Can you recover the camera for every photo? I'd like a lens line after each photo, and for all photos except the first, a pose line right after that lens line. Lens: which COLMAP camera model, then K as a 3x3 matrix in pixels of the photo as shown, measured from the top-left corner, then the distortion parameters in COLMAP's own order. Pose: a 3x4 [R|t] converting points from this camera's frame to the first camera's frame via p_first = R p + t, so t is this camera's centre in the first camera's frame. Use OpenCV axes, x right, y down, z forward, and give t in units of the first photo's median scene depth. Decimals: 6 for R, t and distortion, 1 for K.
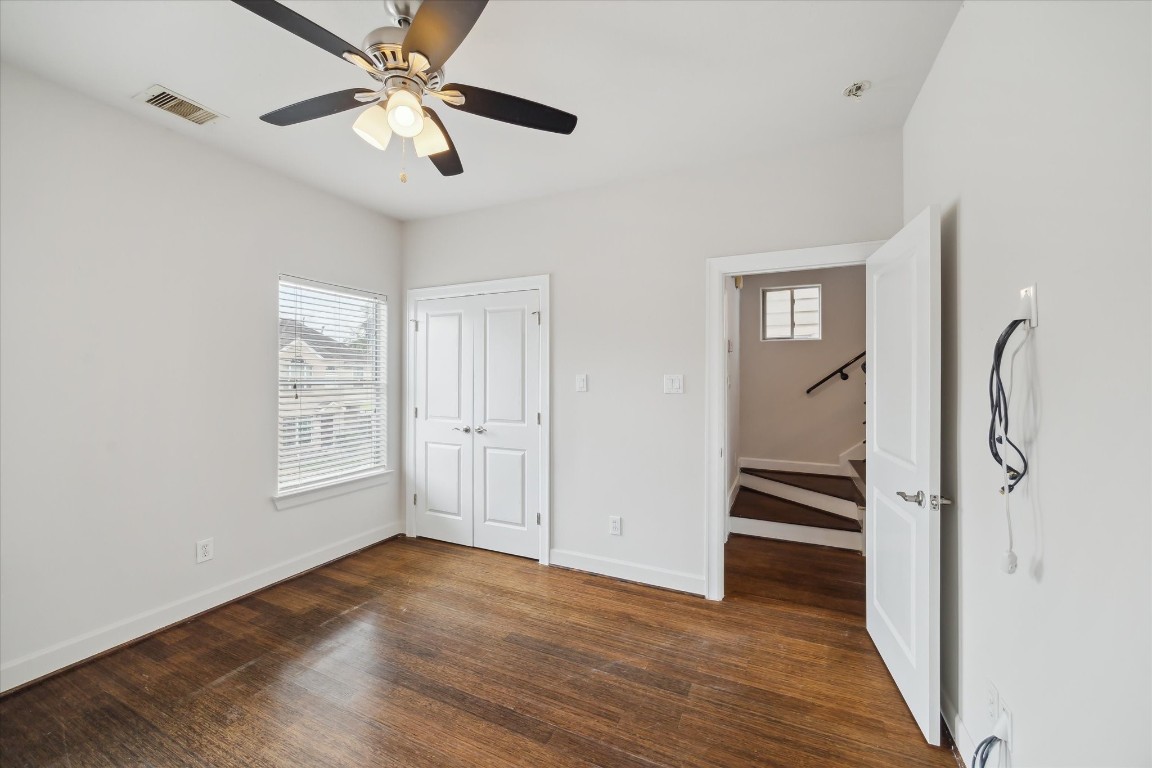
lens RADIAL K [[448.9, 0, 581.0], [0, 448.9, 372.2], [0, 0, 1]] dist [-0.004249, -0.000710]
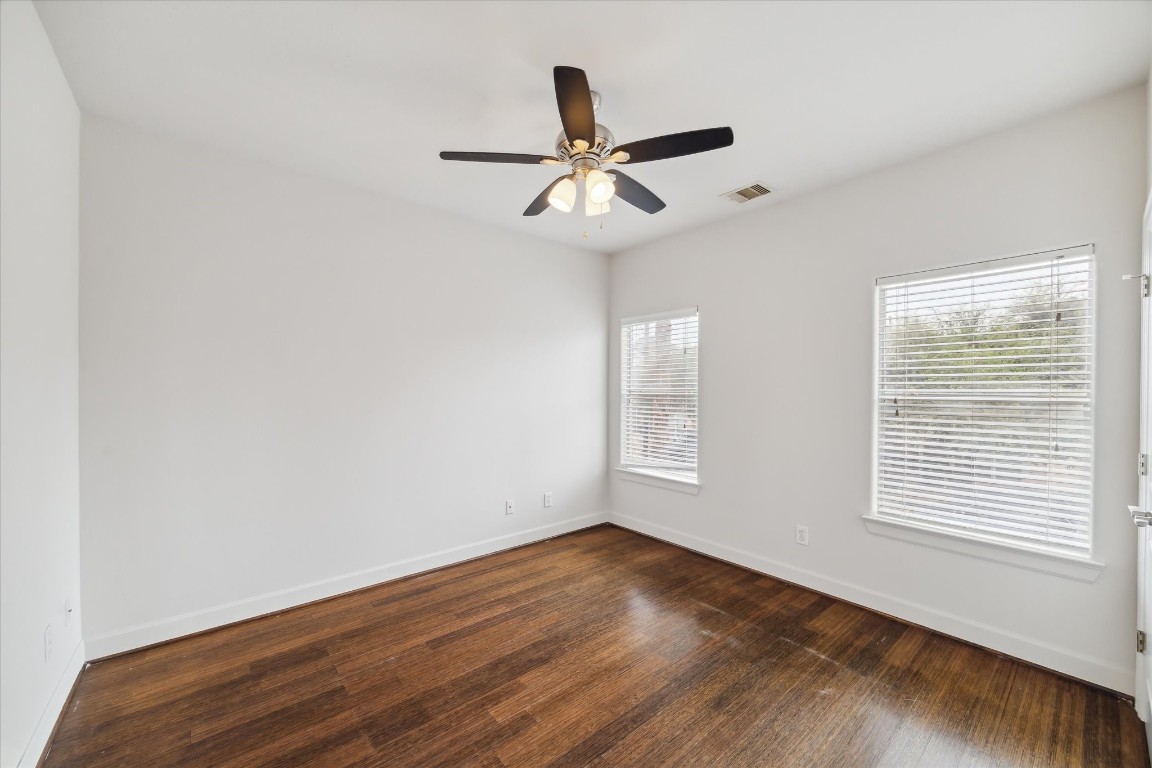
lens RADIAL K [[448.9, 0, 582.3], [0, 448.9, 388.4], [0, 0, 1]] dist [-0.004249, -0.000710]
pose [[-0.439450, -0.006849, -0.898241, 0.471294], [0.004880, 0.999938, -0.010012, 0.013542], [0.898254, -0.008783, -0.439389, 0.947134]]
